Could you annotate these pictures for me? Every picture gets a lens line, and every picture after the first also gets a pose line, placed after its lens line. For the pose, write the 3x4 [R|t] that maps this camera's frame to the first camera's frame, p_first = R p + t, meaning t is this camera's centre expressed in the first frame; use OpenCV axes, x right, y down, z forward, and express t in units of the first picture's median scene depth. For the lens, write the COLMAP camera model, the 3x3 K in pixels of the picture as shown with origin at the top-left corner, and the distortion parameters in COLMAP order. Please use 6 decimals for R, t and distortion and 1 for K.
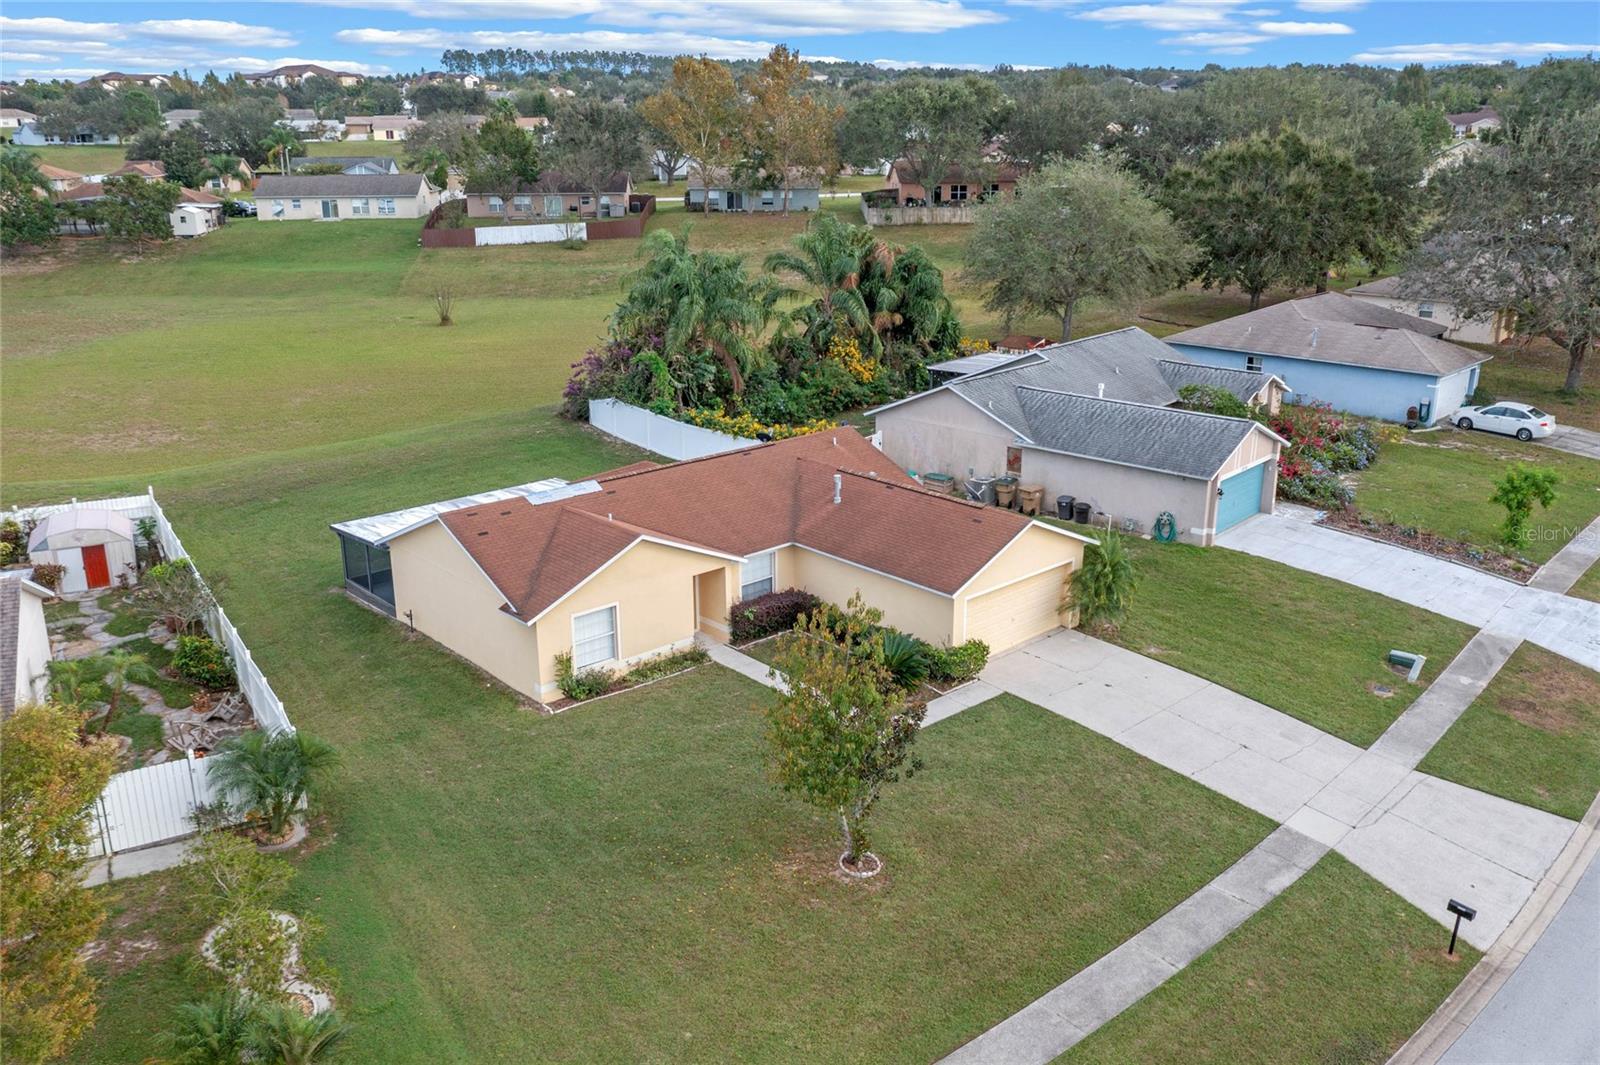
lens RADIAL K [[1315.5, 0, 797.0], [0, 1315.5, 487.2], [0, 0, 1]] dist [-0.002186, 0.000120]
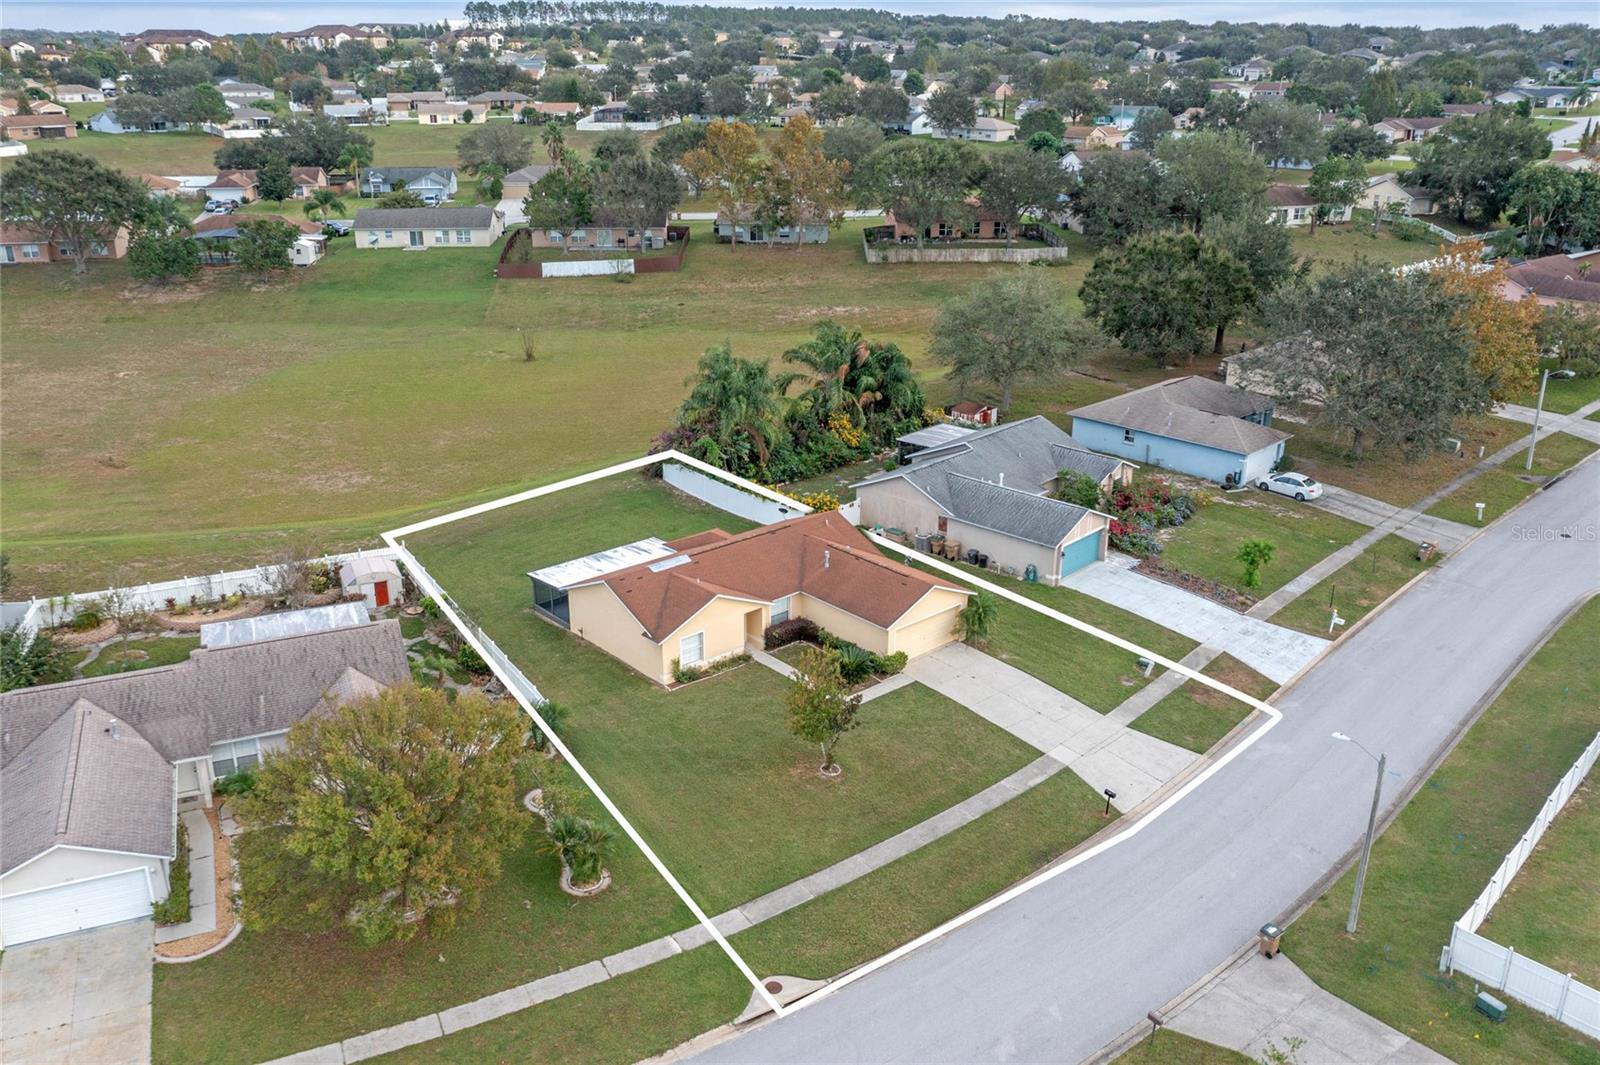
lens RADIAL K [[1305.7, 0, 800.0], [0, 1305.7, 532.5], [0, 0, 1]] dist [-0.000106, 0.002759]
pose [[0.999920, 0.011296, -0.005669, 0.003977], [-0.010778, 0.996384, 0.084283, -0.139677], [0.006600, -0.084215, 0.996426, -0.550023]]
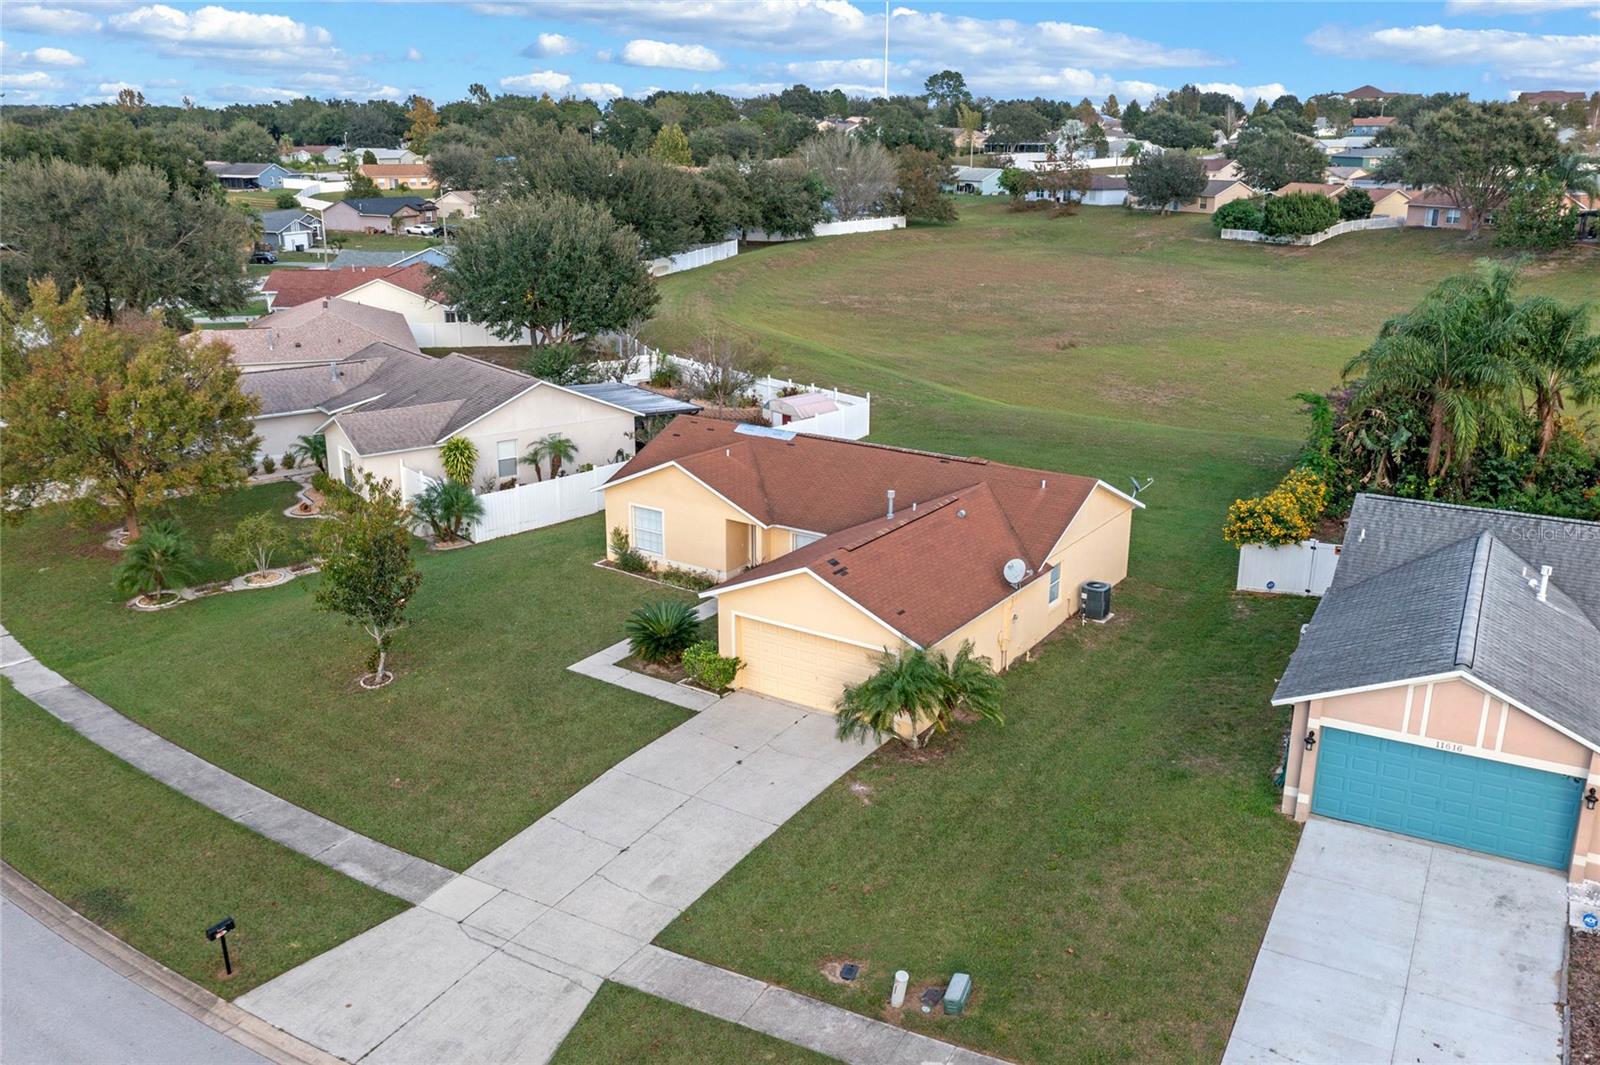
lens RADIAL K [[1305.7, 0, 800.0], [0, 1305.7, 532.5], [0, 0, 1]] dist [-0.000106, 0.002759]
pose [[0.231838, 0.290919, -0.928234, 0.704728], [-0.267349, 0.936541, 0.226749, -0.138193], [0.935294, 0.195594, 0.294902, 0.534000]]
